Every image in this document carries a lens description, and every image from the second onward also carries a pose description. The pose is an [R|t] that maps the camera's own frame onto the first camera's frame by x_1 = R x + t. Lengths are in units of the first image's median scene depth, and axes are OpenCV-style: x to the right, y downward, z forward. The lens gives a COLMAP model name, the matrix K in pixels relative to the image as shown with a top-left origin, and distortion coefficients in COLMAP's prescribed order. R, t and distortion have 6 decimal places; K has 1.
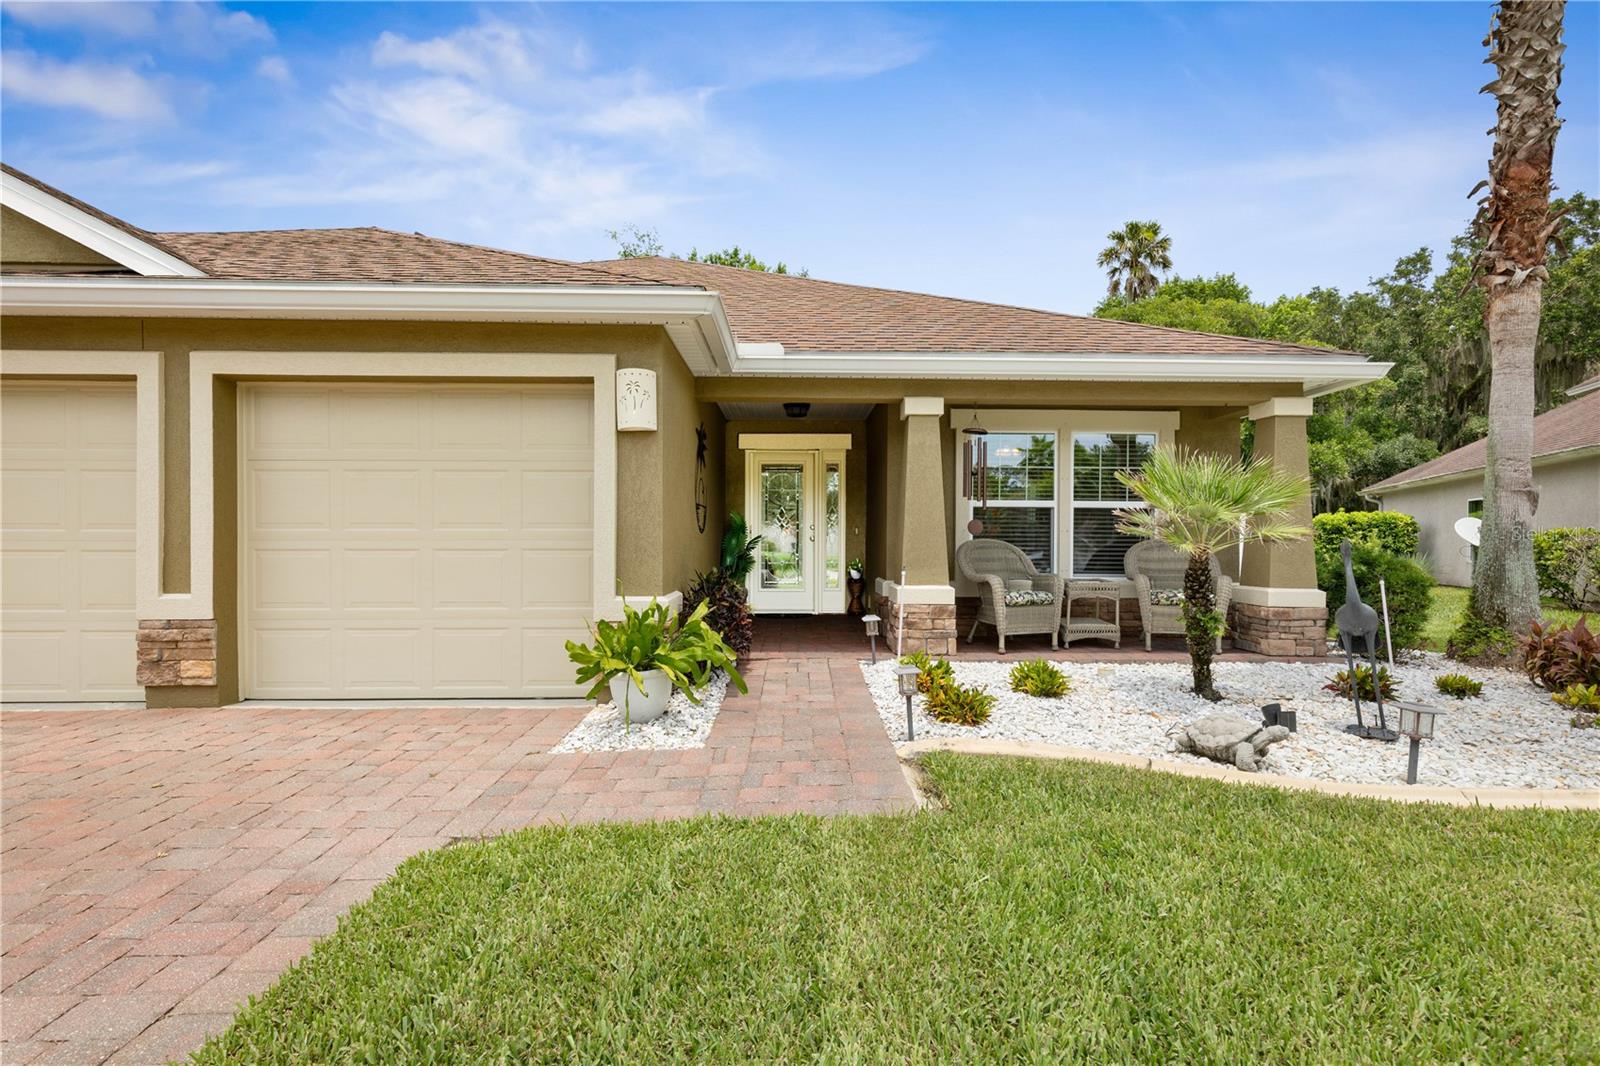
lens RADIAL K [[714.4, 0, 795.9], [0, 714.4, 534.1], [0, 0, 1]] dist [0.003873, 0.000024]
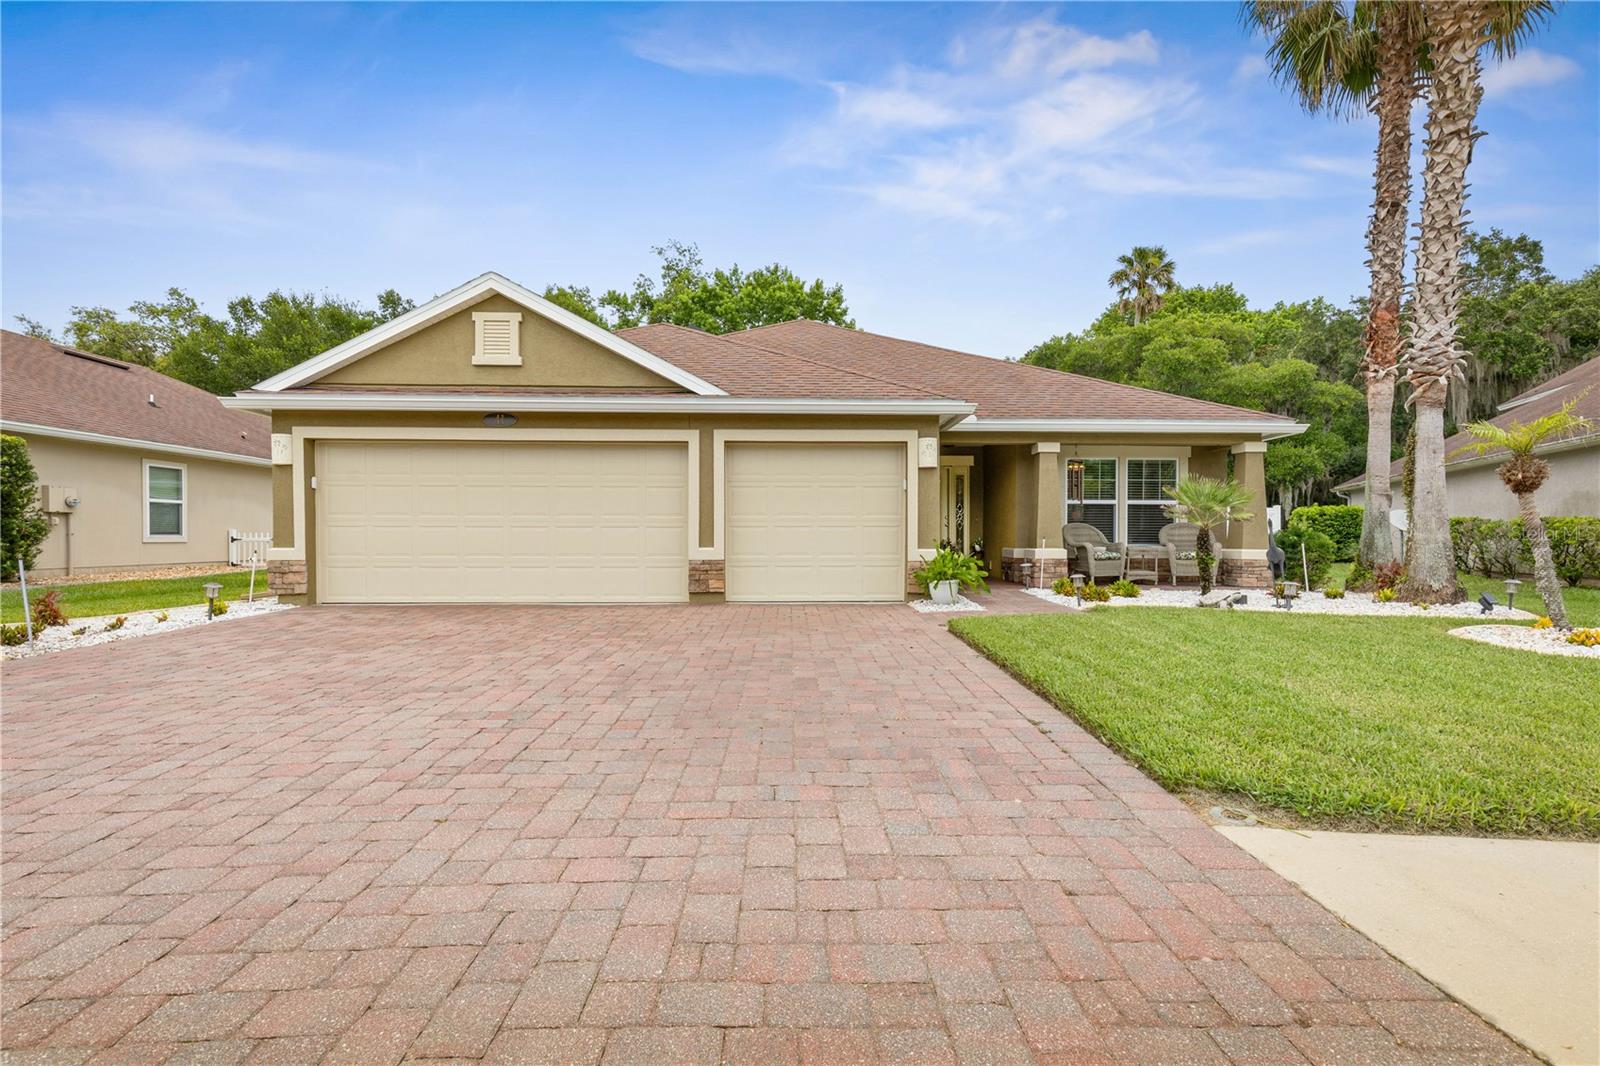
lens RADIAL K [[714.4, 0, 803.4], [0, 714.4, 530.1], [0, 0, 1]] dist [0.003873, 0.000024]
pose [[0.999965, -0.002891, 0.007902, -0.430978], [0.002879, 0.999995, 0.001567, 0.021319], [-0.007907, -0.001544, 0.999968, -0.746715]]
